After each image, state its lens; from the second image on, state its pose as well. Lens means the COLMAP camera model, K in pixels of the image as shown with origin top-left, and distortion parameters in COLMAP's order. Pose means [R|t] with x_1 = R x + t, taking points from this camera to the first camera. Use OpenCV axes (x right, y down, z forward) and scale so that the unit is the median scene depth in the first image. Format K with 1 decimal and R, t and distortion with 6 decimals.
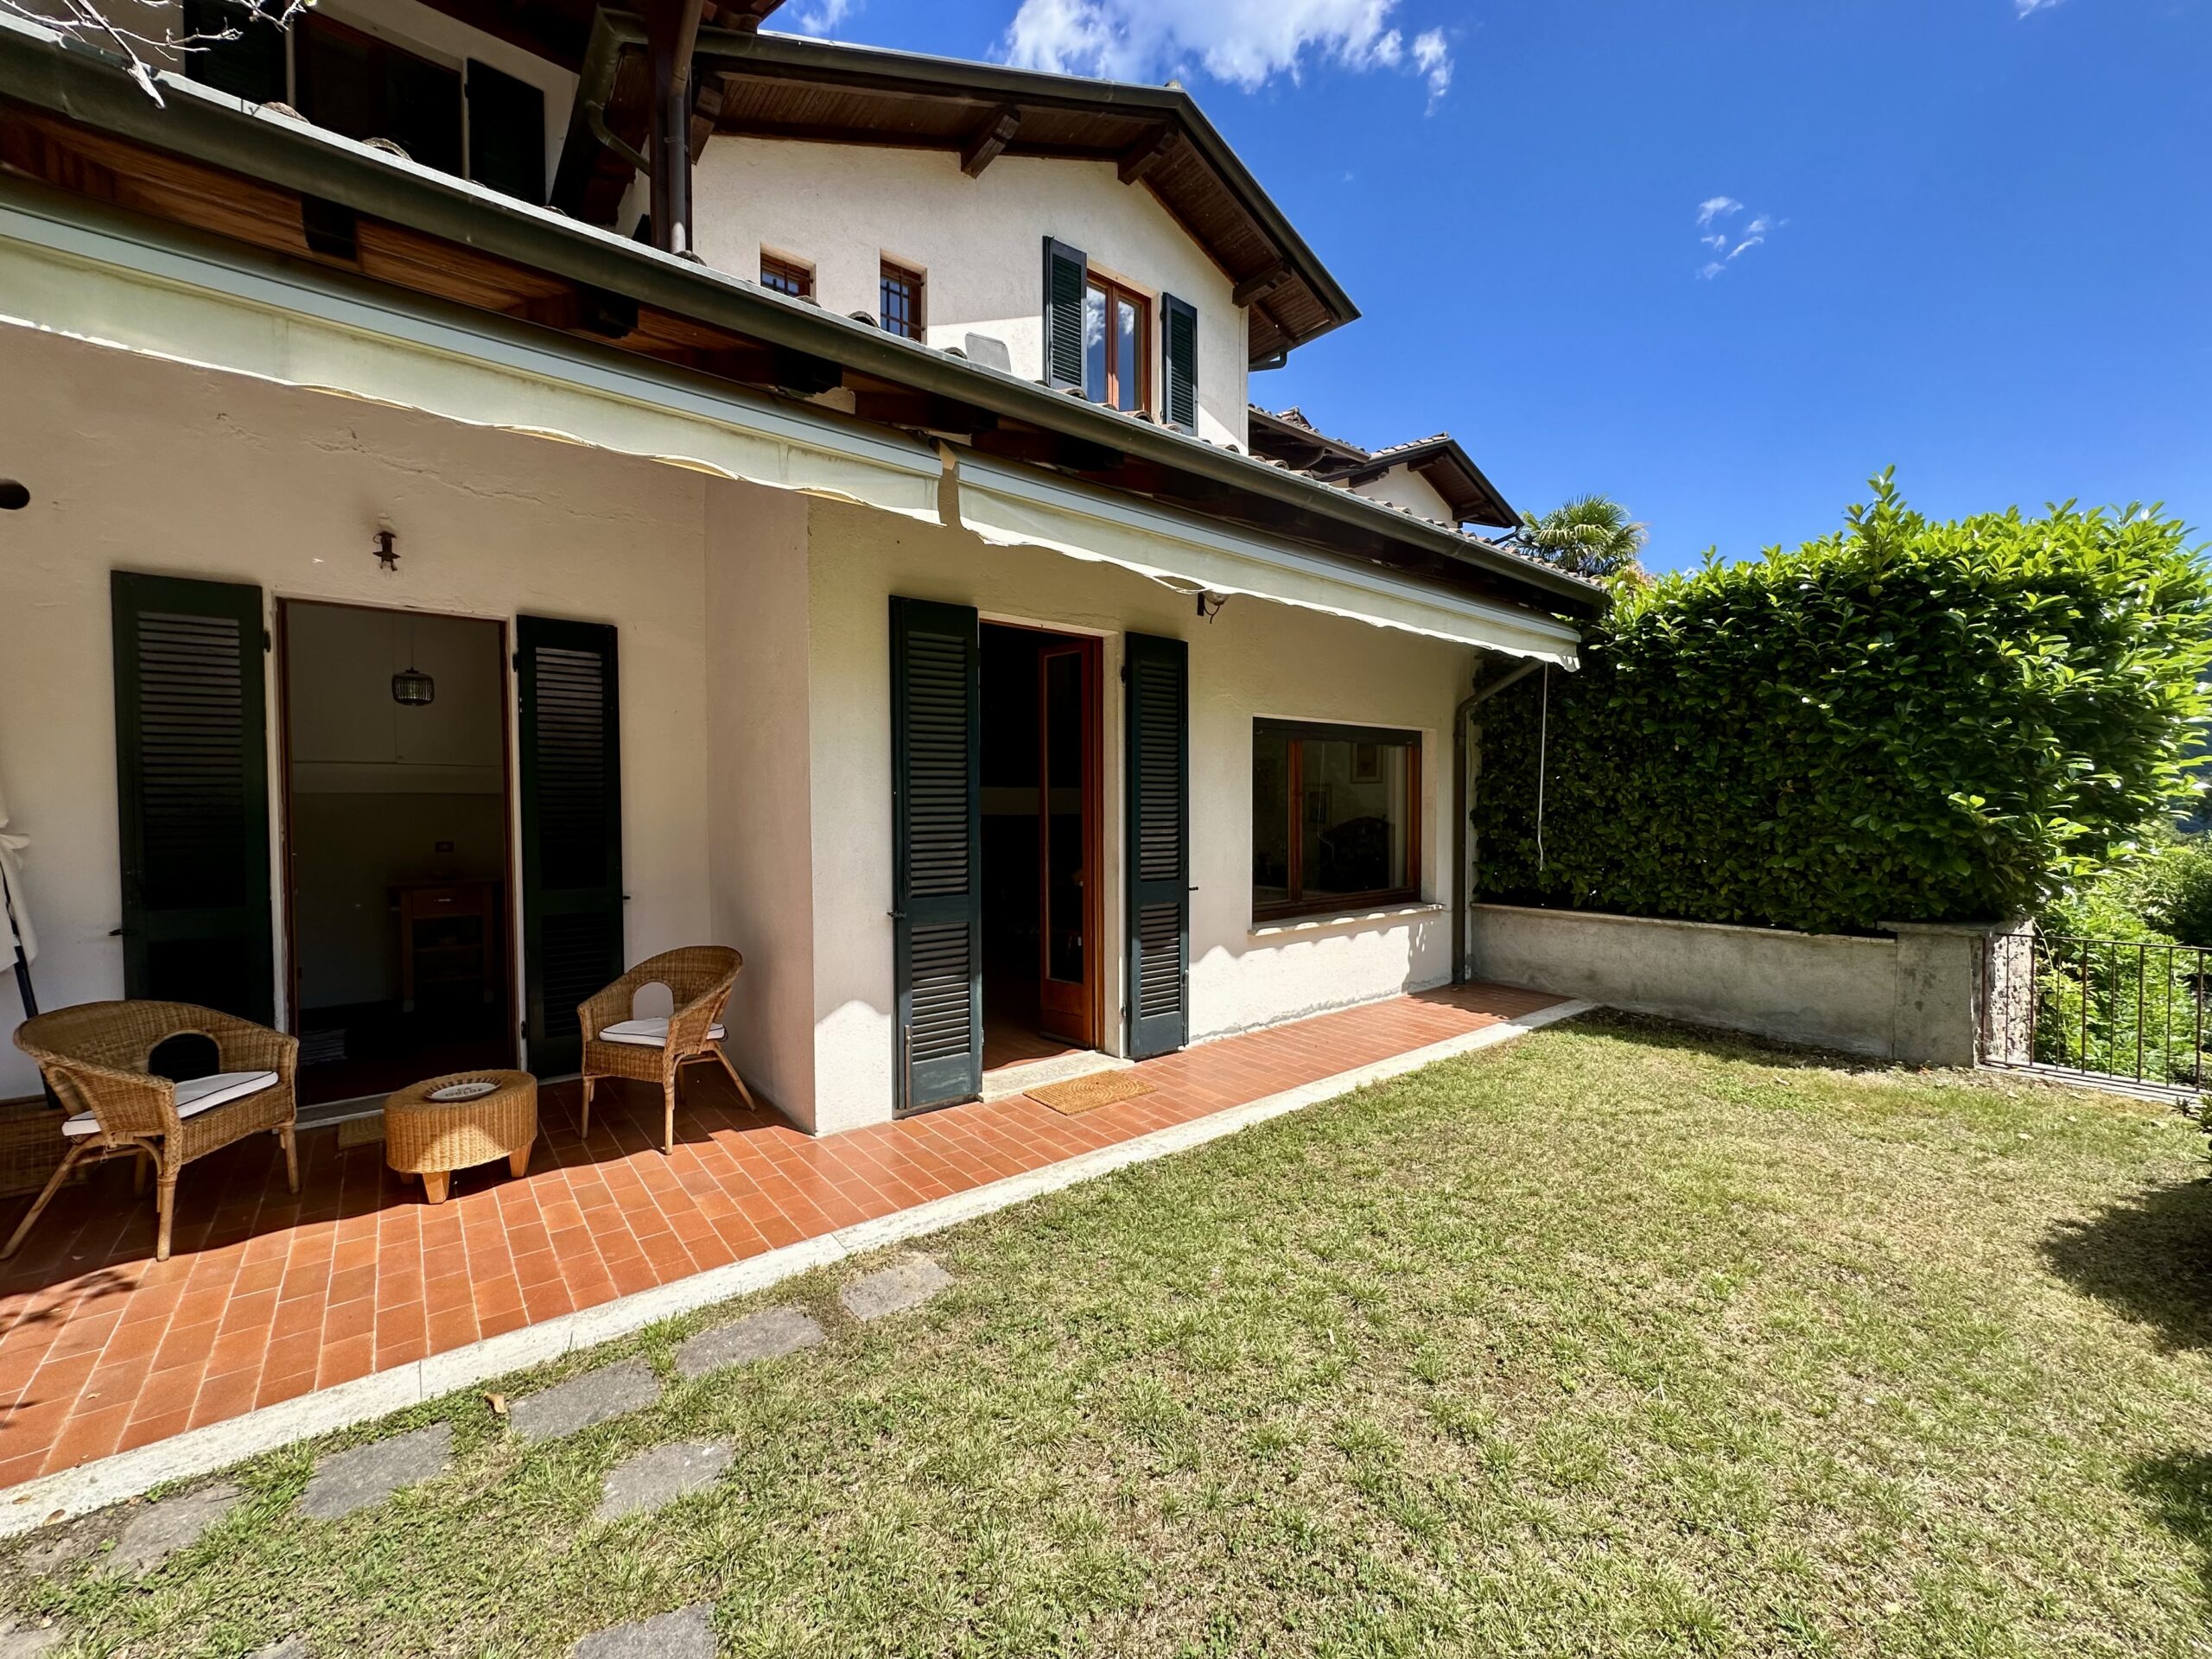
lens RADIAL K [[883.8, 0, 1106.0], [0, 883.8, 829.5], [0, 0, 1]] dist [-0.000977, 0.000111]
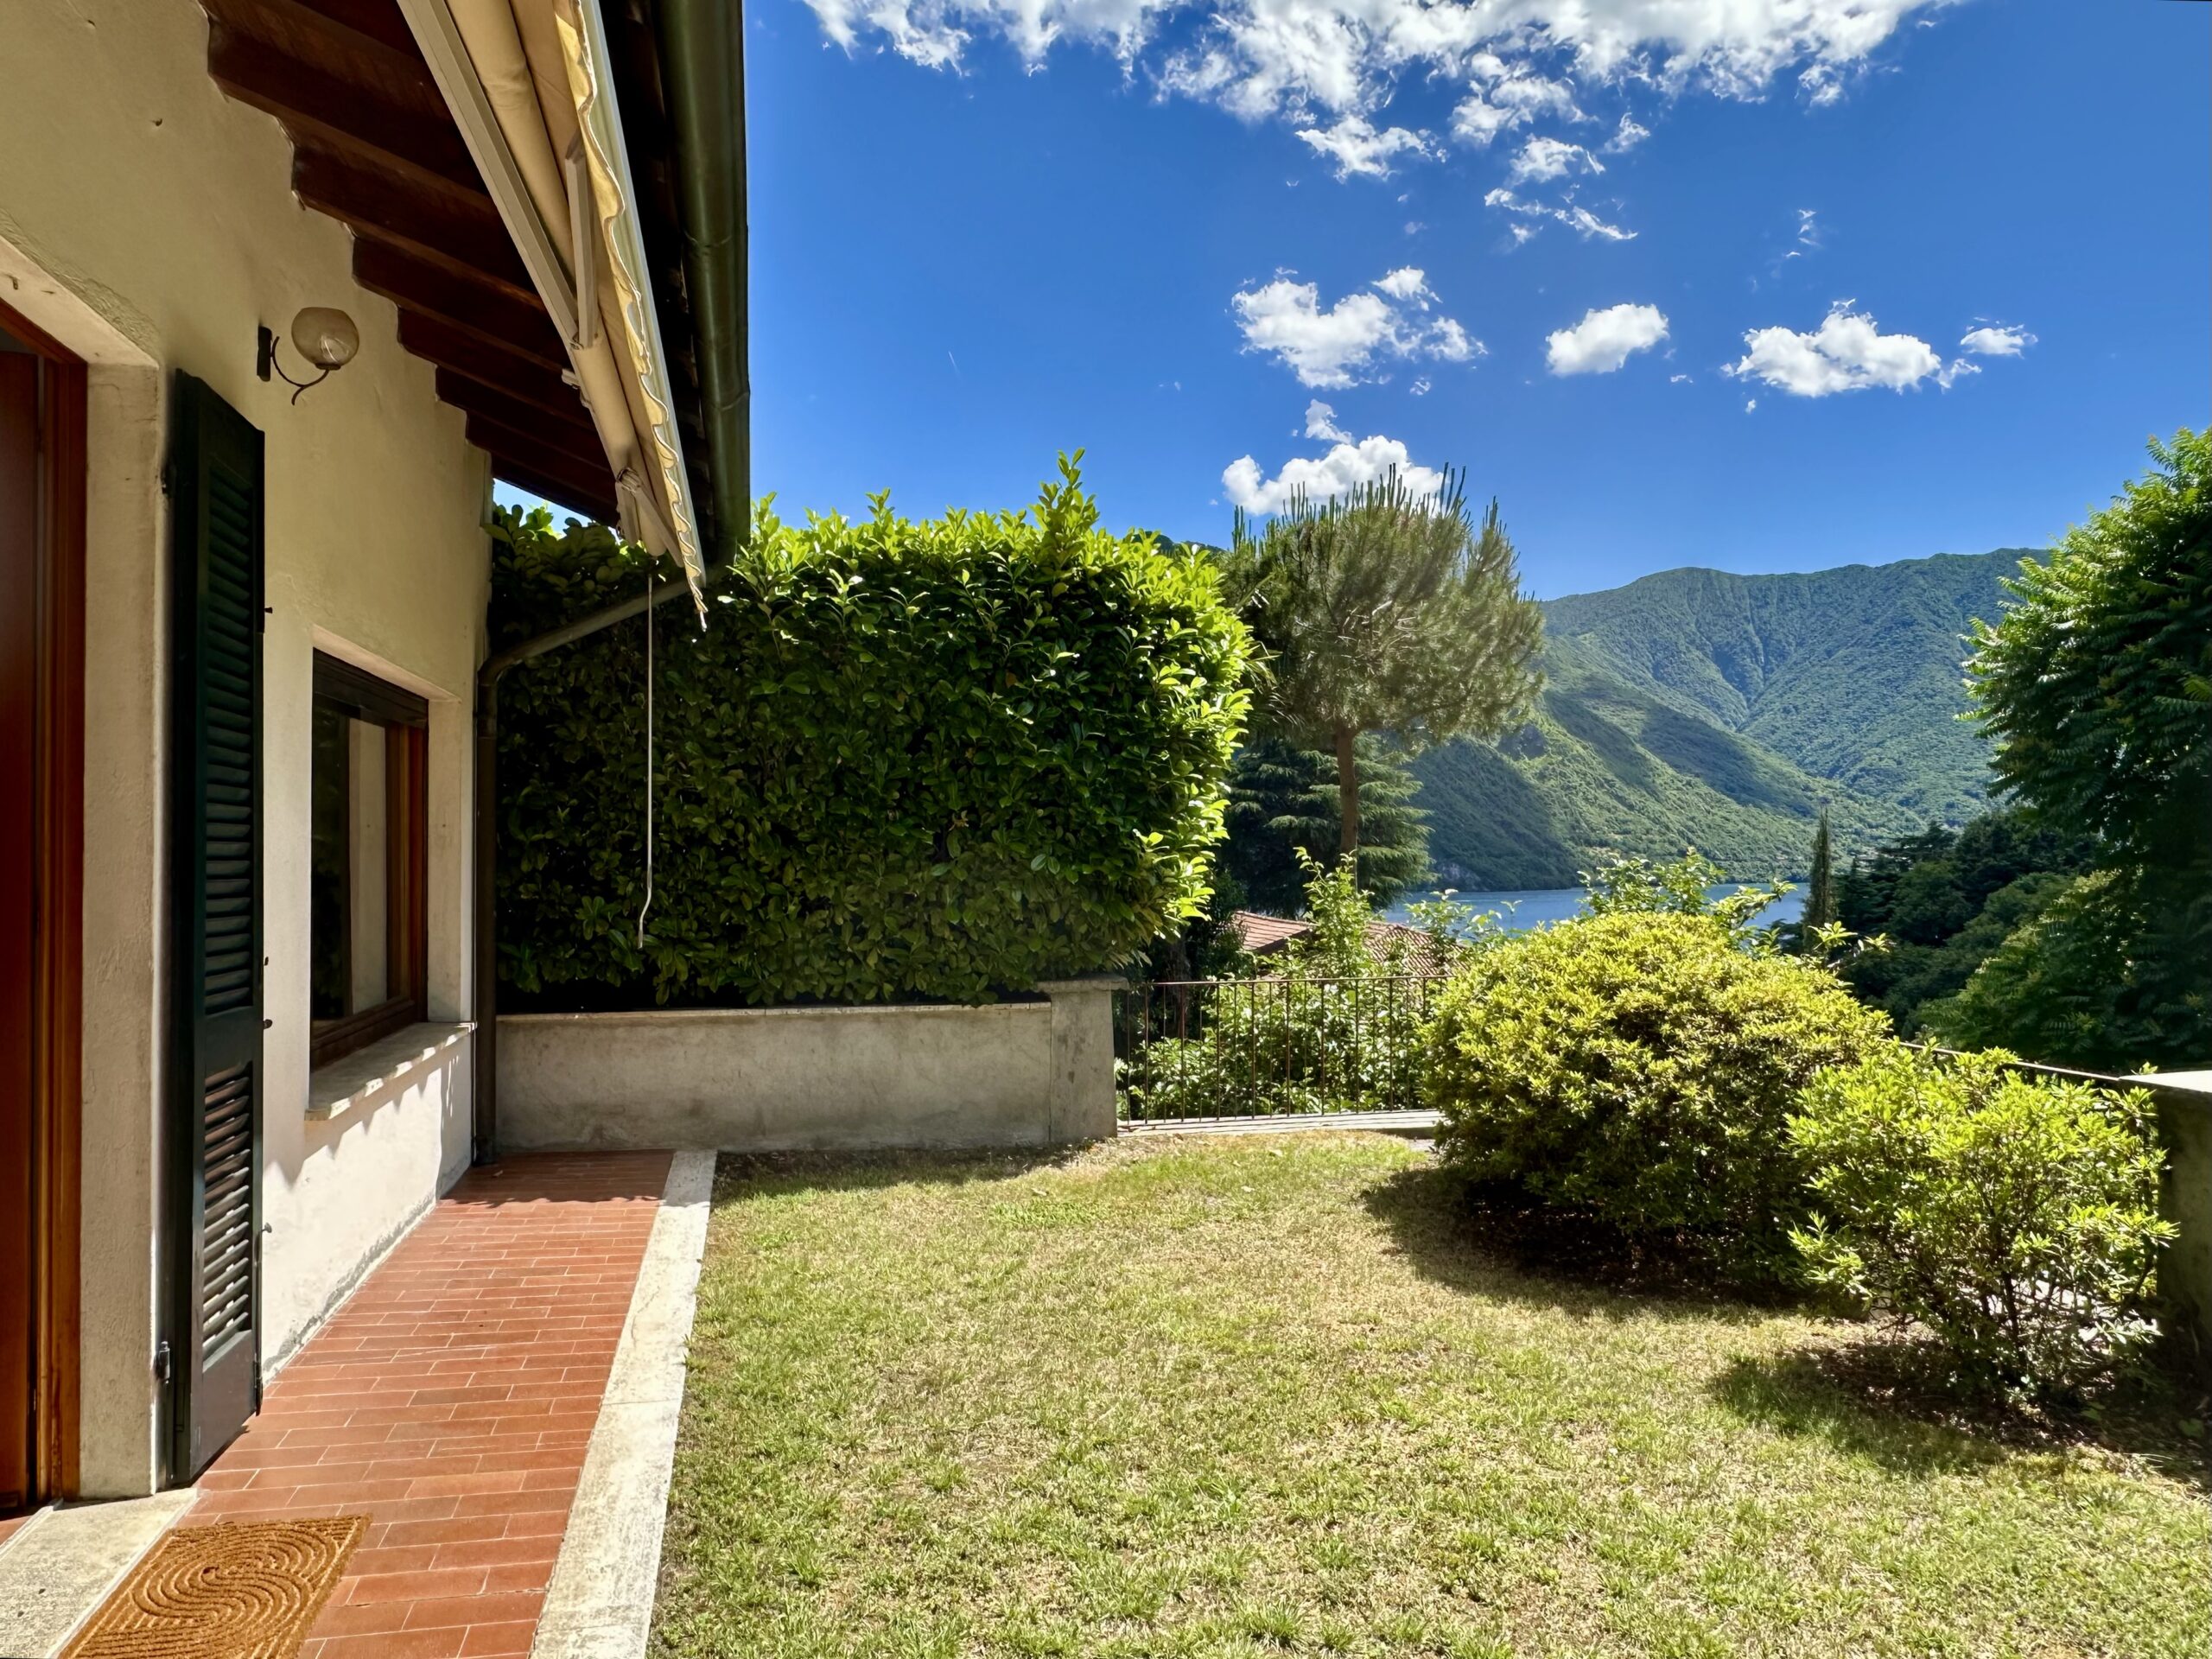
lens RADIAL K [[1461.5, 0, 1099.4], [0, 1461.5, 844.3], [0, 0, 1]] dist [-0.001649, -0.000742]
pose [[0.433324, 0.011553, 0.901164, -0.363558], [0.021676, 0.999495, -0.023236, 0.006795], [-0.900977, 0.029603, 0.432855, 0.358183]]
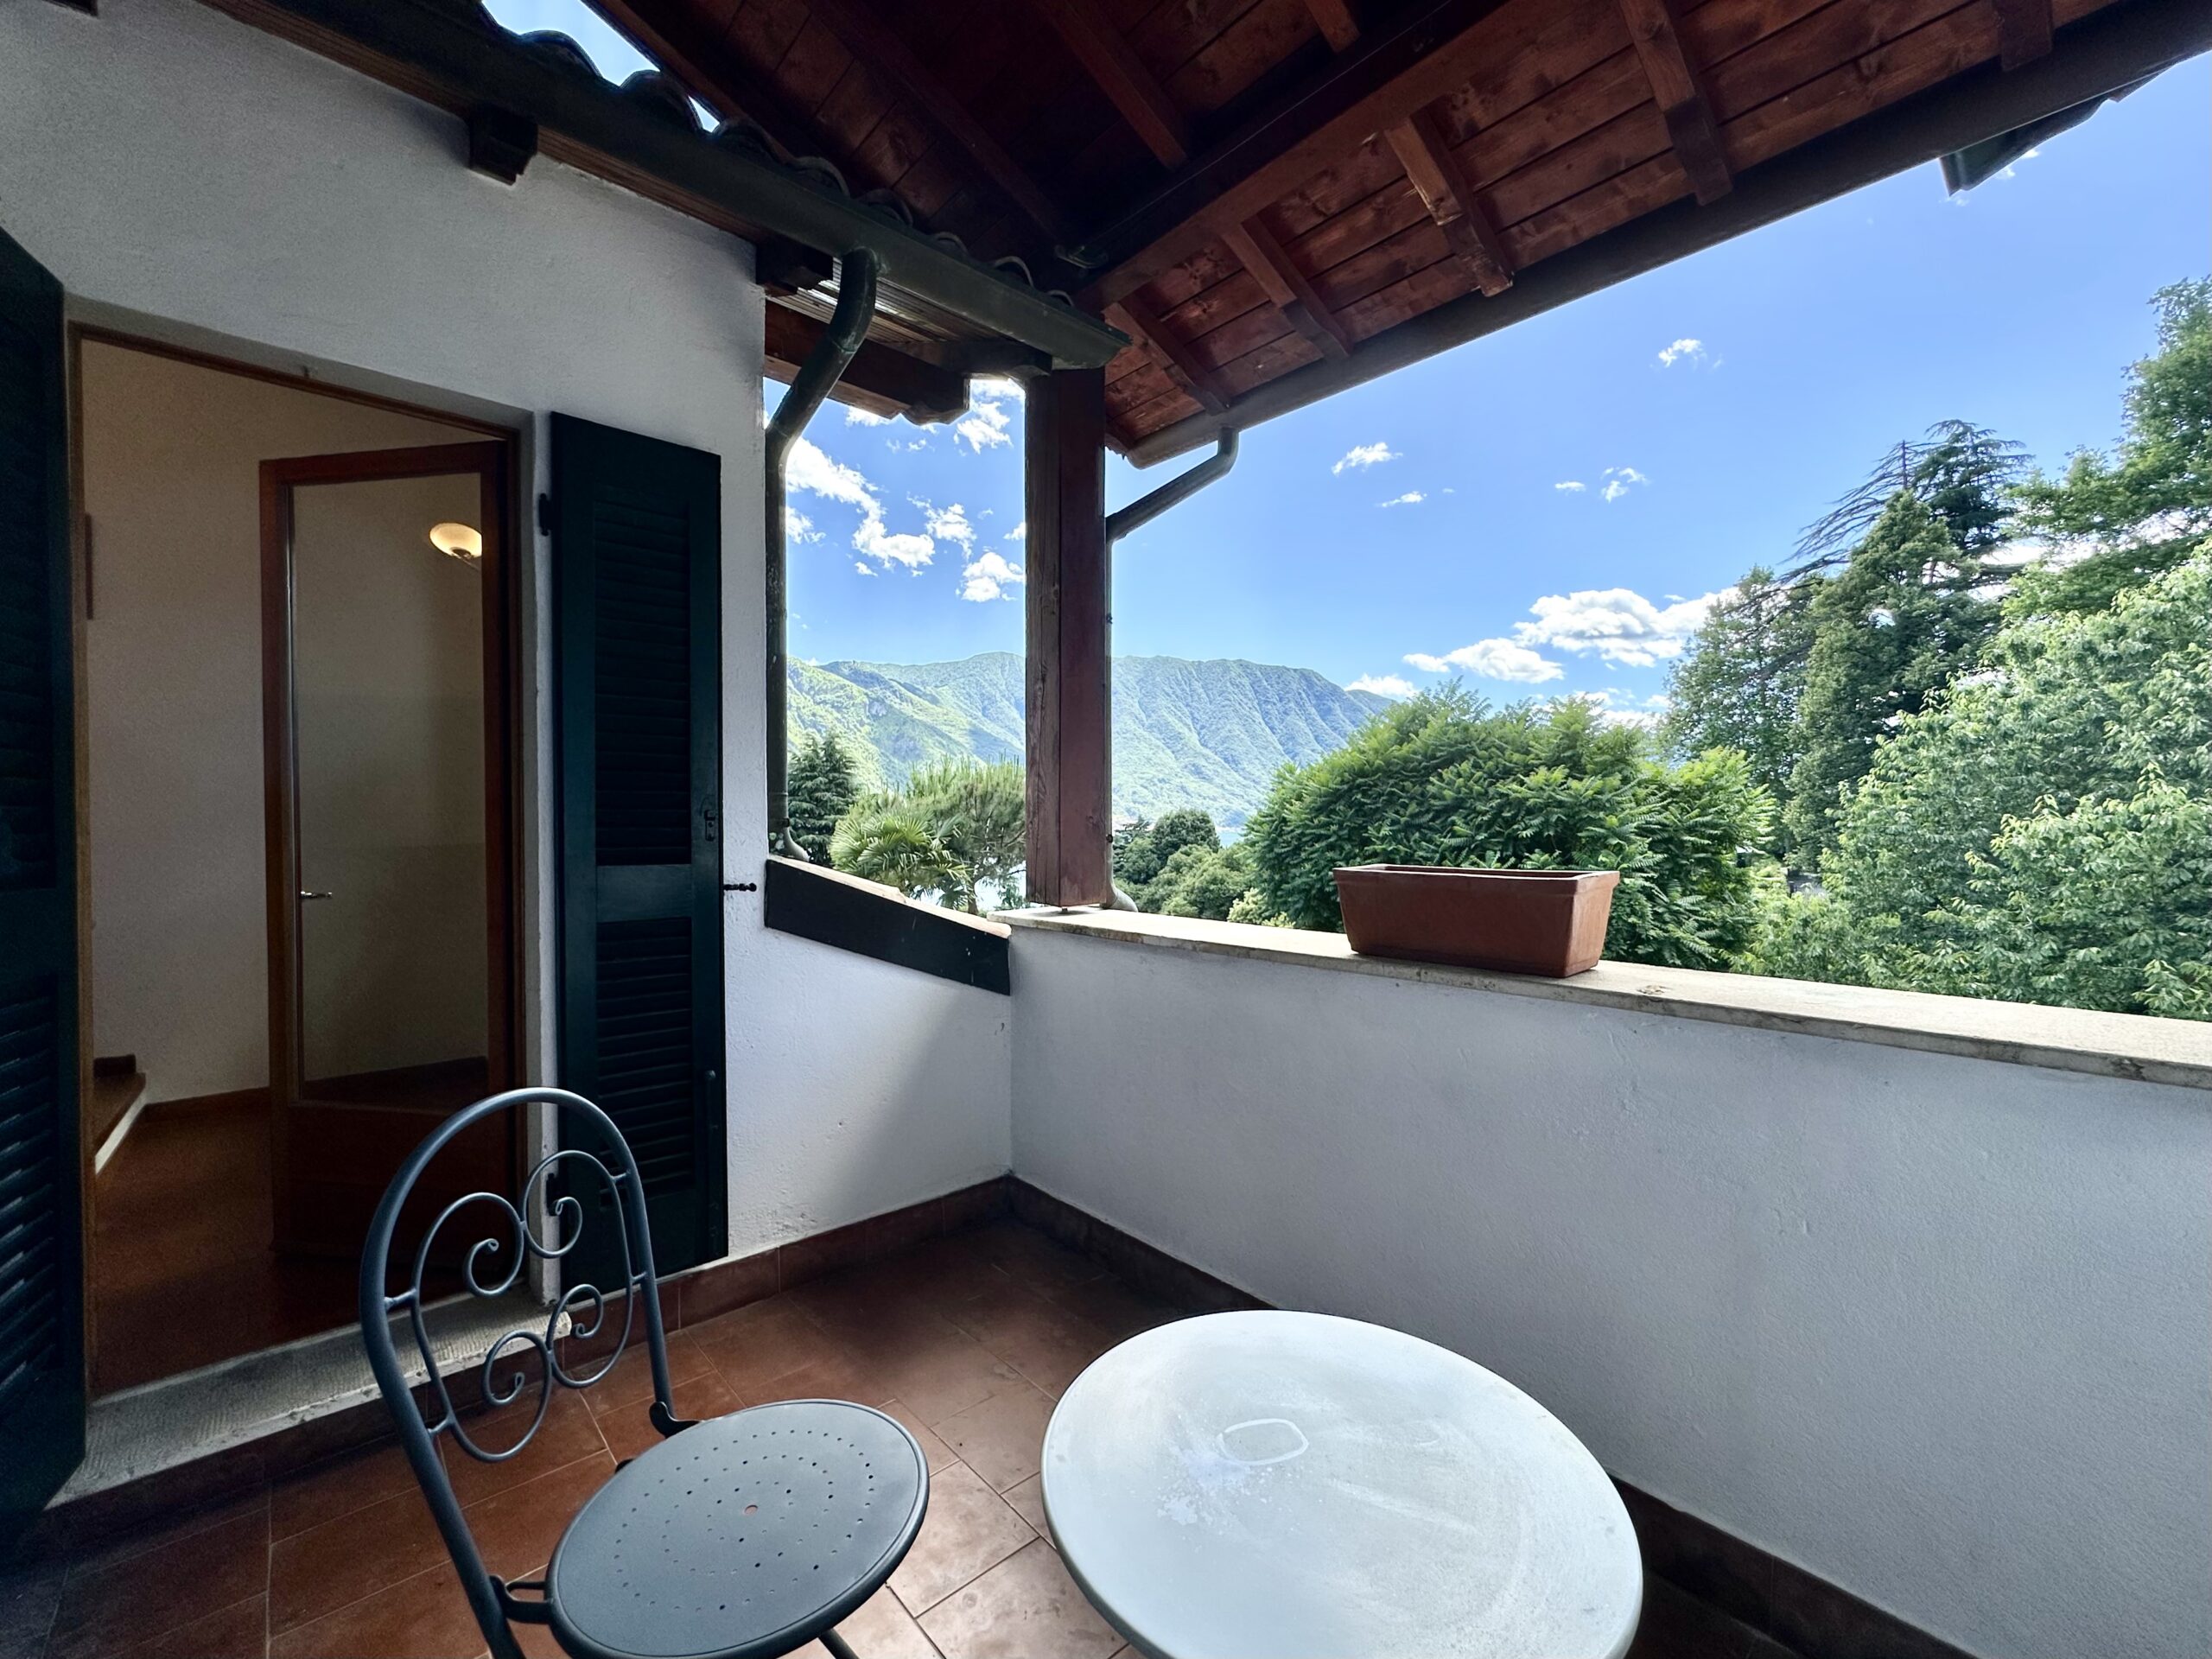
lens RADIAL K [[914.9, 0, 1109.2], [0, 914.9, 830.1], [0, 0, 1]] dist [-0.001894, -0.000040]
pose [[-0.051728, -0.006419, 0.998641, -1.071447], [0.034878, 0.999358, 0.008231, -0.636501], [-0.998052, 0.035256, -0.051471, 1.001434]]
